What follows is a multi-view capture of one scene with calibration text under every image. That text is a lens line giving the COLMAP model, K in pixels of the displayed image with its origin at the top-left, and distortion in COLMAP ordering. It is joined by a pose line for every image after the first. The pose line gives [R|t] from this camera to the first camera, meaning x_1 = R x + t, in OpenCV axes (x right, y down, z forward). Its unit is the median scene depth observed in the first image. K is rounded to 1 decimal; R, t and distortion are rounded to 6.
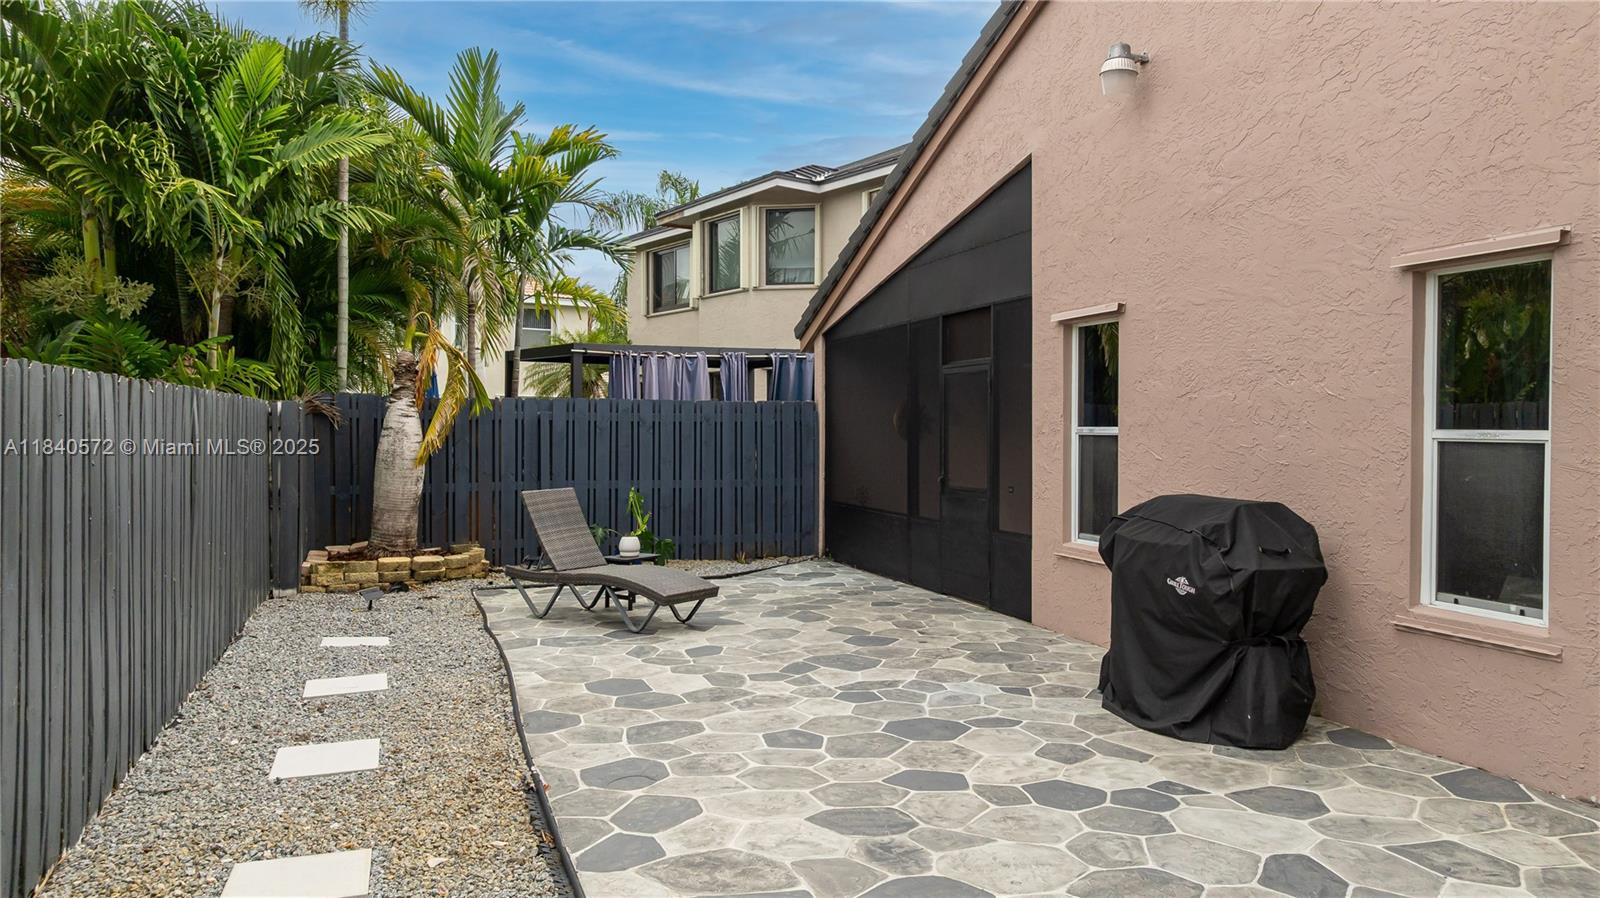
lens RADIAL K [[1127.7, 0, 800.0], [0, 1127.7, 449.0], [0, 0, 1]] dist [-0.016285, -0.005199]
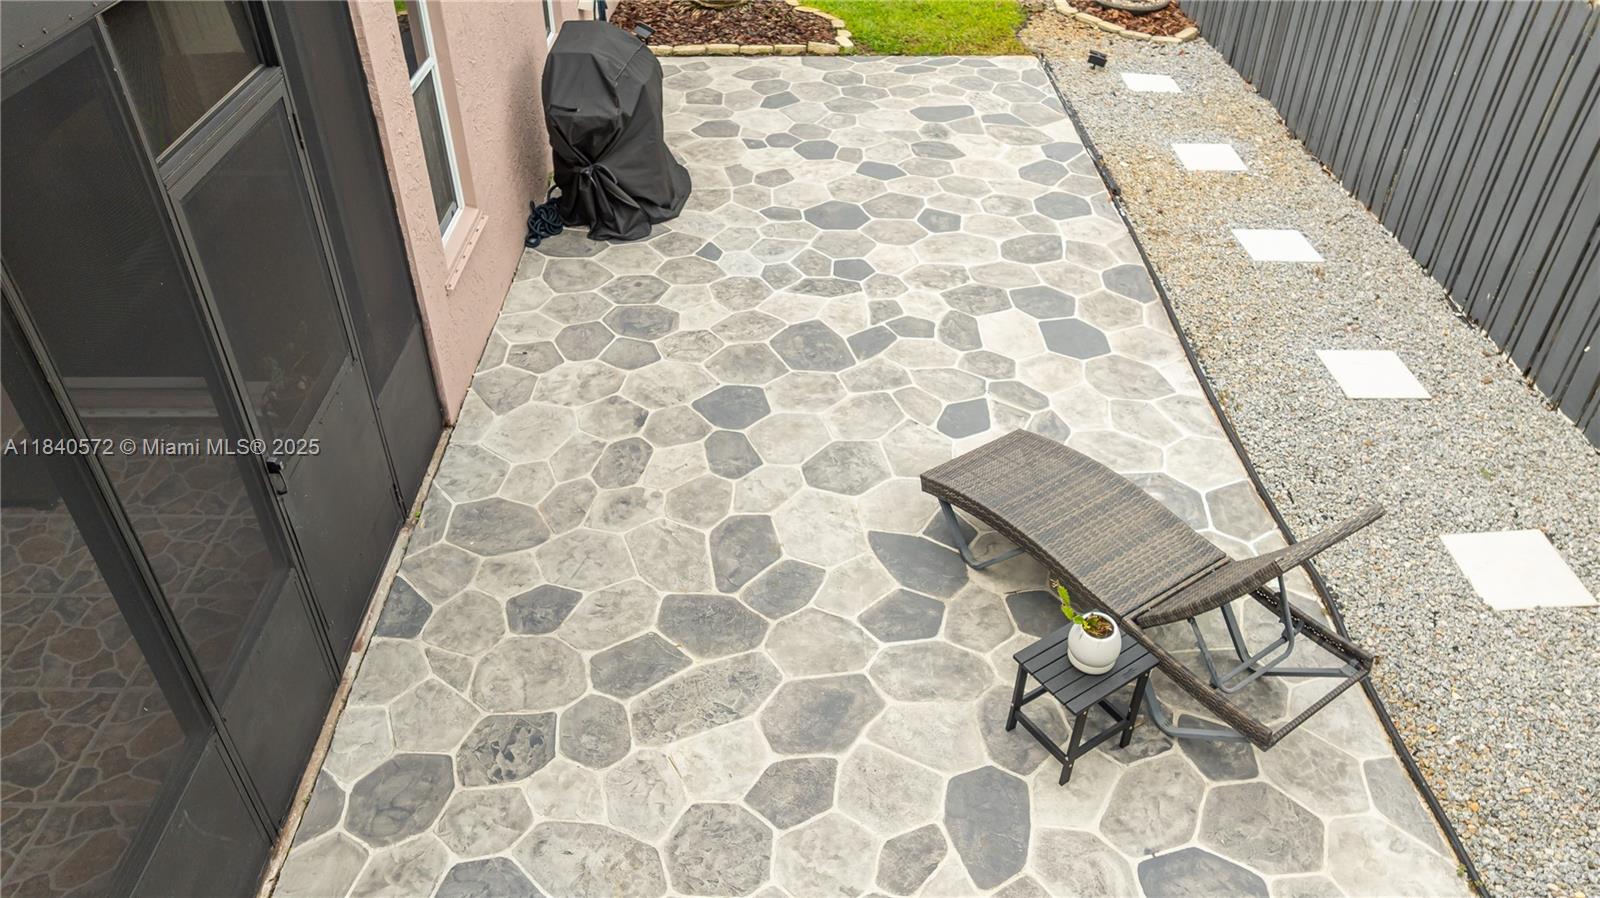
lens RADIAL K [[1127.7, 0, 800.0], [0, 1127.7, 449.0], [0, 0, 1]] dist [-0.016285, -0.005199]
pose [[-0.948682, -0.195042, 0.248920, -0.142341], [0.003520, 0.780582, 0.625044, -0.226146], [-0.316212, 0.593844, -0.739837, 1.325145]]
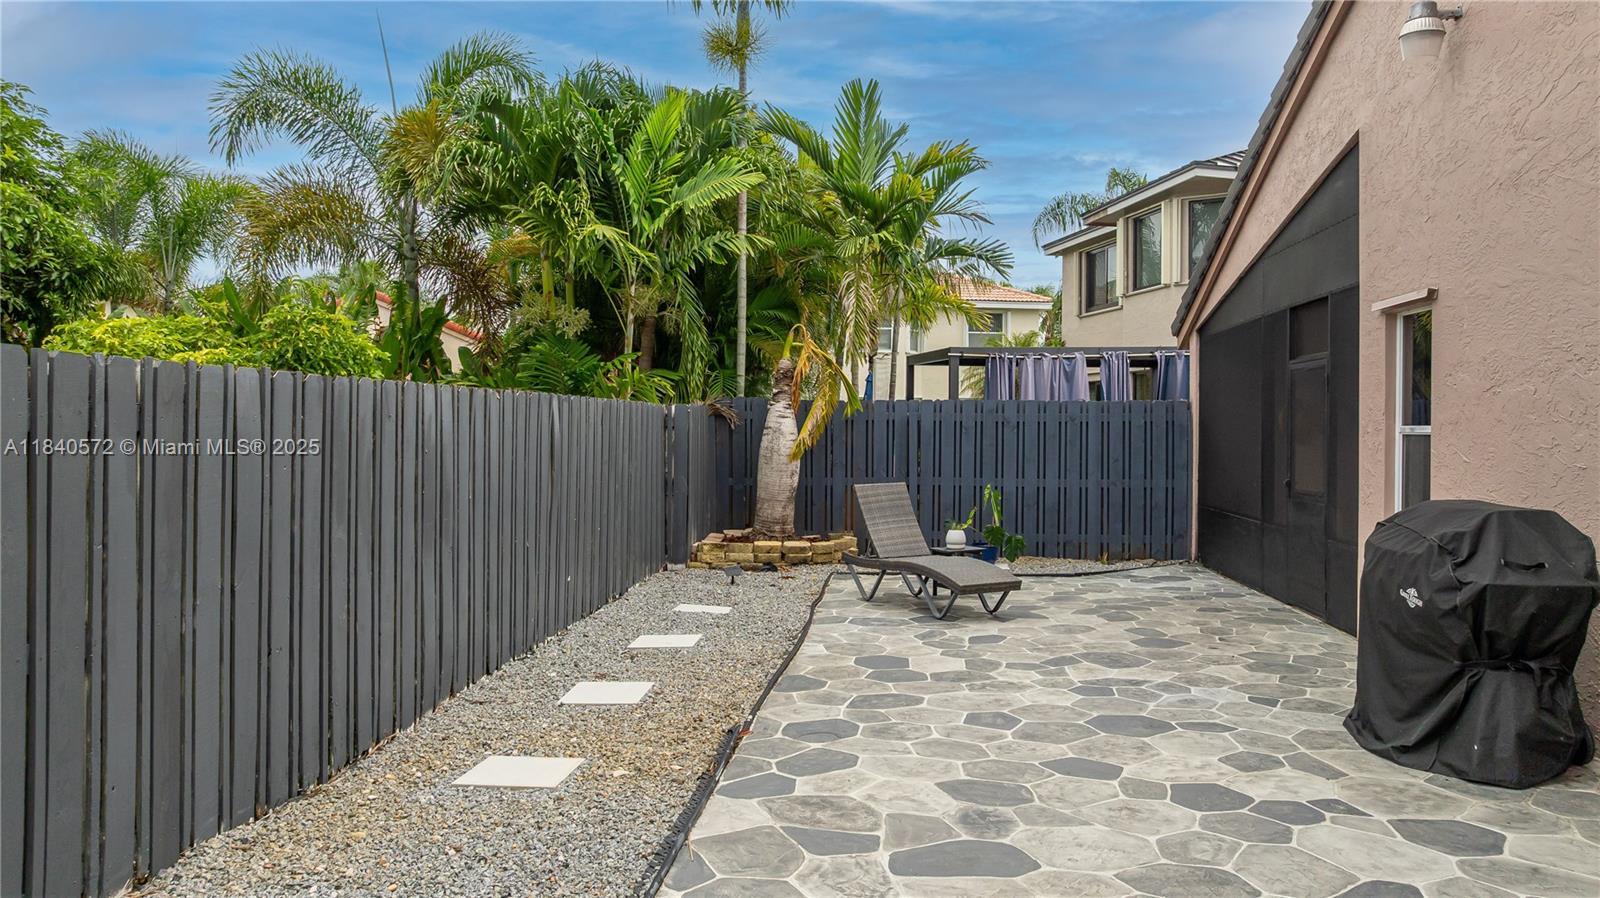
lens RADIAL K [[1127.7, 0, 800.0], [0, 1127.7, 449.0], [0, 0, 1]] dist [-0.016285, -0.005199]
pose [[0.908406, 0.007738, -0.418017, 0.160828], [-0.008188, 0.999966, 0.000717, 0.002273], [0.418008, 0.002772, 0.908439, -0.022478]]
